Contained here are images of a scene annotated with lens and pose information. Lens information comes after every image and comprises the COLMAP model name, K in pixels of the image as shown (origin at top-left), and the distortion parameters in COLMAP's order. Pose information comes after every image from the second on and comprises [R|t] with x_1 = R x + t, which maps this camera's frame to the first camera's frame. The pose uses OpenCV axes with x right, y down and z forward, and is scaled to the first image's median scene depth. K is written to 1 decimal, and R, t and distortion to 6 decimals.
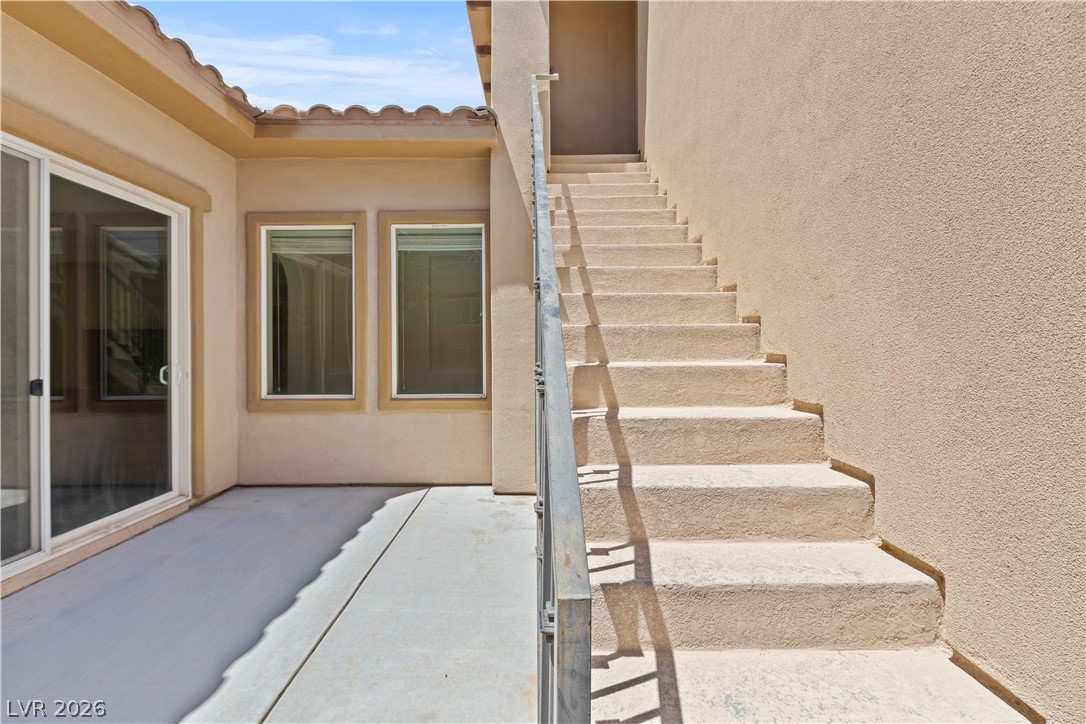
lens RADIAL K [[479.0, 0, 541.5], [0, 479.0, 354.6], [0, 0, 1]] dist [0.000412, -0.000233]
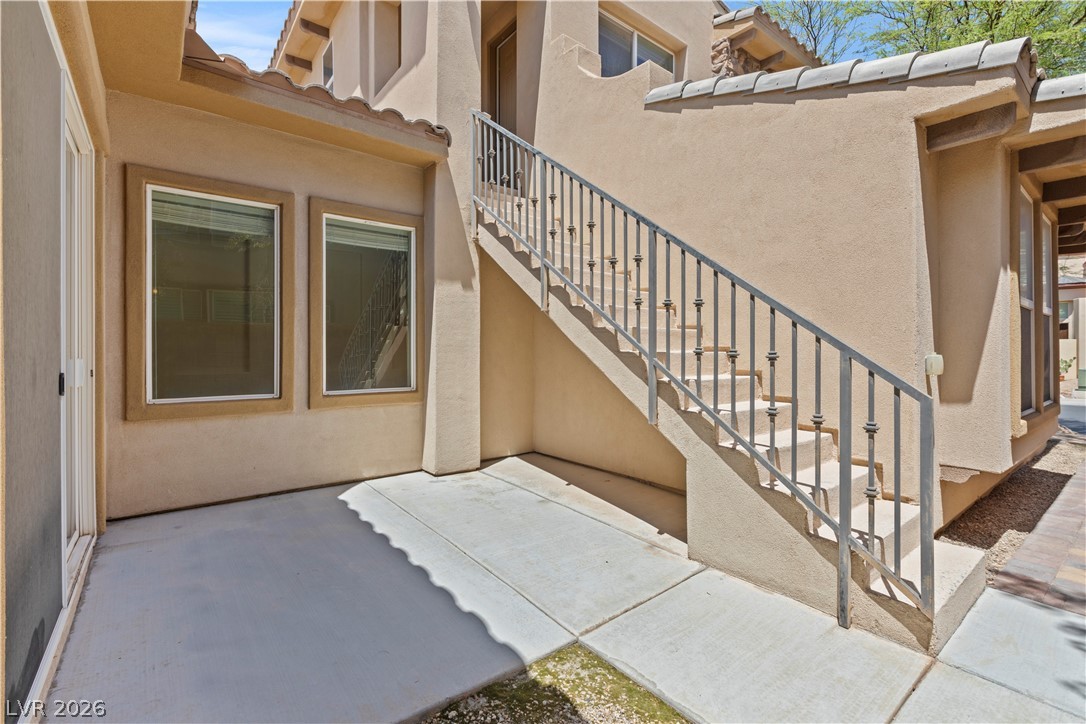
lens RADIAL K [[477.3, 0, 543.0], [0, 477.3, 362.0], [0, 0, 1]] dist [0.026769, 0.000017]
pose [[0.801723, -0.006527, 0.597661, -0.538339], [0.001533, 0.999960, 0.008863, 0.016949], [-0.597694, -0.006189, 0.801700, -0.030532]]
